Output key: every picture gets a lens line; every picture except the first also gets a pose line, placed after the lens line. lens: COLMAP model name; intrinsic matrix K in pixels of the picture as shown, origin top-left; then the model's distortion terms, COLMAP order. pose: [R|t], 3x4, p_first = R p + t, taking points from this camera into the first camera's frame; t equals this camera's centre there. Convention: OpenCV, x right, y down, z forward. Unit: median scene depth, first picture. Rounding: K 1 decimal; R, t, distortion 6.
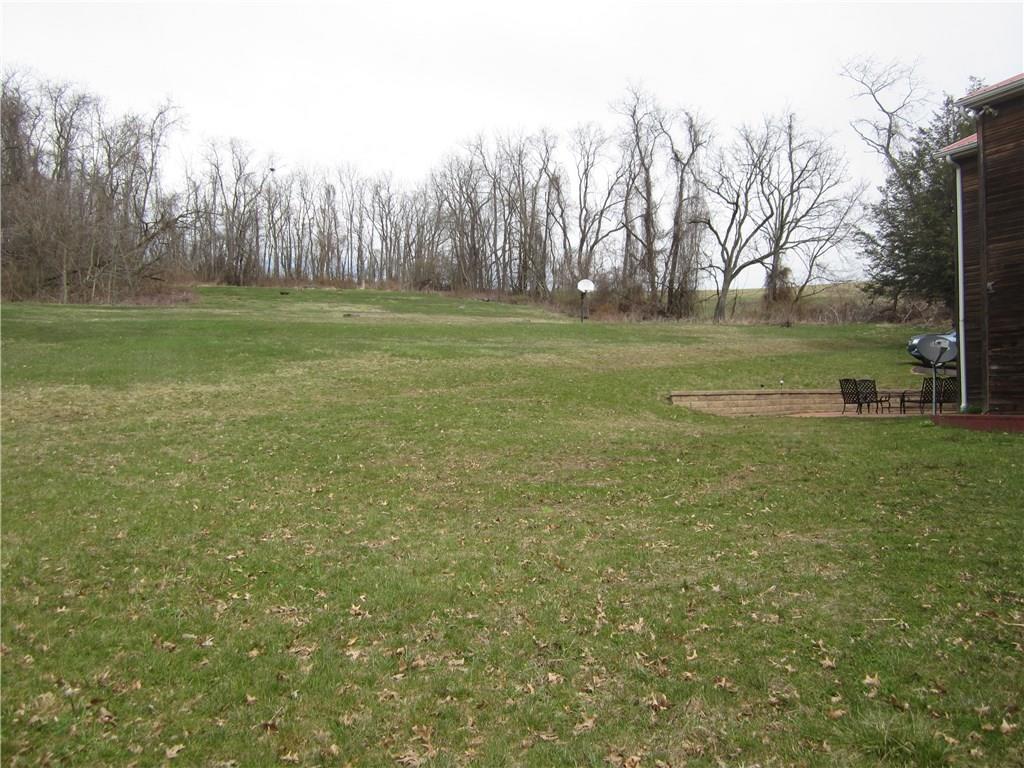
lens RADIAL K [[828.4, 0, 512.0], [0, 828.4, 384.0], [0, 0, 1]] dist [-0.067538, 0.046693]
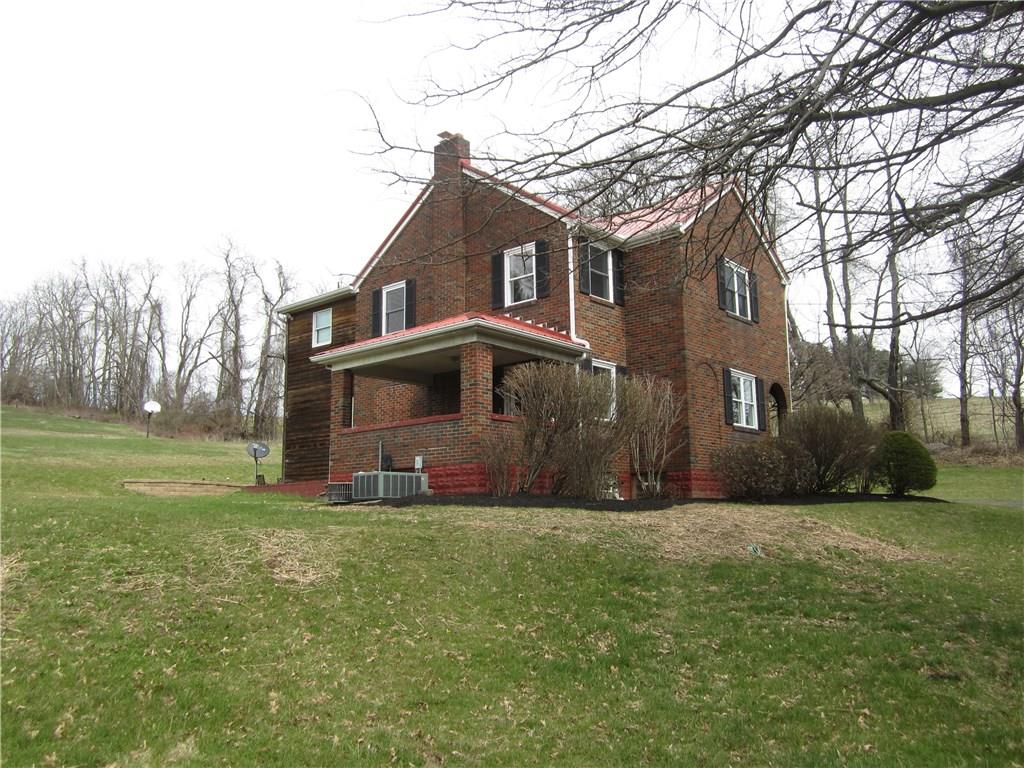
lens RADIAL K [[828.4, 0, 512.0], [0, 828.4, 384.0], [0, 0, 1]] dist [-0.067538, 0.046693]
pose [[0.910851, 0.061429, 0.408138, 0.045397], [0.002613, 0.987984, -0.154534, 0.013818], [-0.412727, 0.141824, 0.899746, -0.119399]]
